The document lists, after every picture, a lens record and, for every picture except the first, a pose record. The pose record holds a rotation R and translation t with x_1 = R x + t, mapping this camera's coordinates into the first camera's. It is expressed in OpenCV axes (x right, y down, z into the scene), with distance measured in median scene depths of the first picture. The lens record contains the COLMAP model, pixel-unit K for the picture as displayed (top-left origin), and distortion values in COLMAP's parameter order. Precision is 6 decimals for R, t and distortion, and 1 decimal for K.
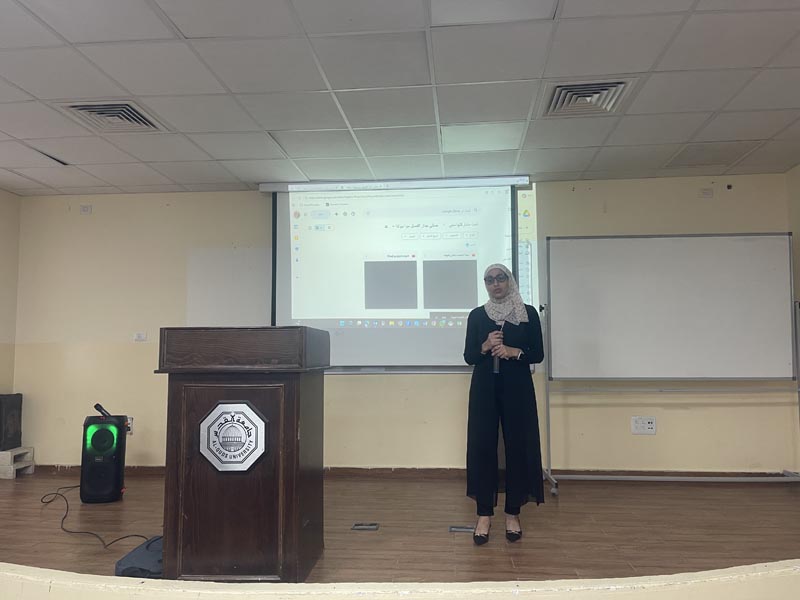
lens RADIAL K [[592.7, 0, 397.7], [0, 592.7, 302.1], [0, 0, 1]] dist [0.082300, -0.102946]
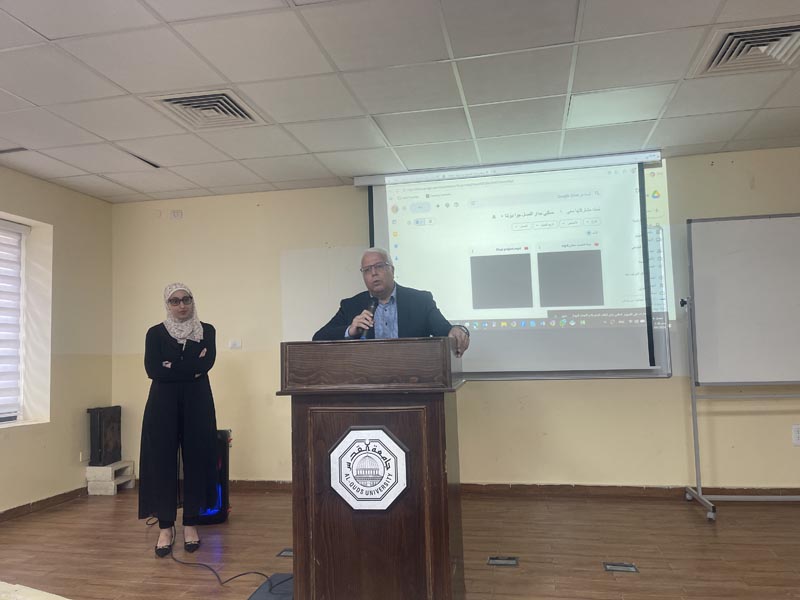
lens RADIAL K [[594.0, 0, 402.3], [0, 594.0, 305.3], [0, 0, 1]] dist [0.076016, -0.094410]
pose [[0.994250, -0.030423, -0.102671, -0.081335], [0.031691, 0.999440, 0.010745, -0.009009], [0.102286, -0.013937, 0.994657, 0.099979]]
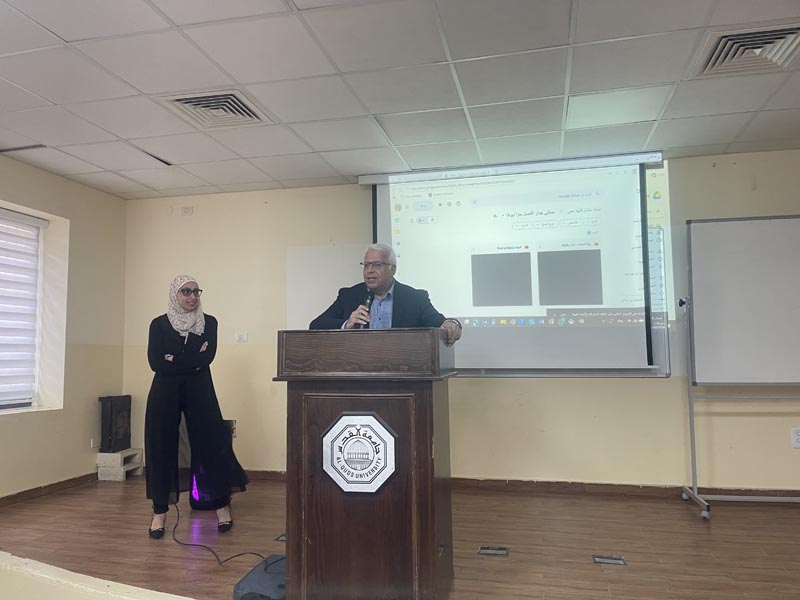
lens RADIAL K [[593.6, 0, 392.7], [0, 593.6, 303.0], [0, 0, 1]] dist [0.076169, -0.093707]
pose [[0.990527, -0.015557, -0.136432, -0.062061], [0.016332, 0.999856, 0.004568, -0.000302], [0.136341, -0.006753, 0.990639, 0.080698]]
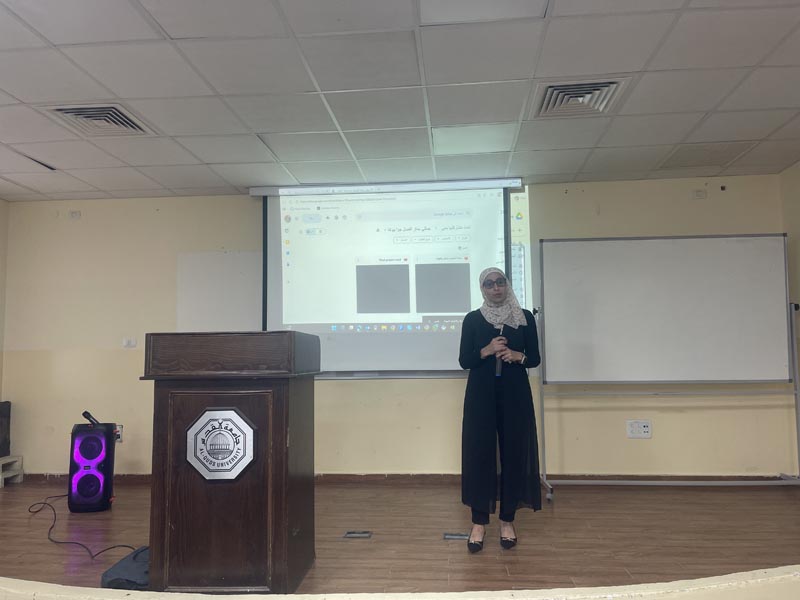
lens RADIAL K [[592.5, 0, 394.4], [0, 592.5, 303.1], [0, 0, 1]] dist [0.079416, -0.099322]
pose [[0.999970, -0.006573, 0.004088, 0.003631], [0.006600, 0.999955, -0.006806, 0.001682], [-0.004044, 0.006832, 0.999968, 0.012132]]
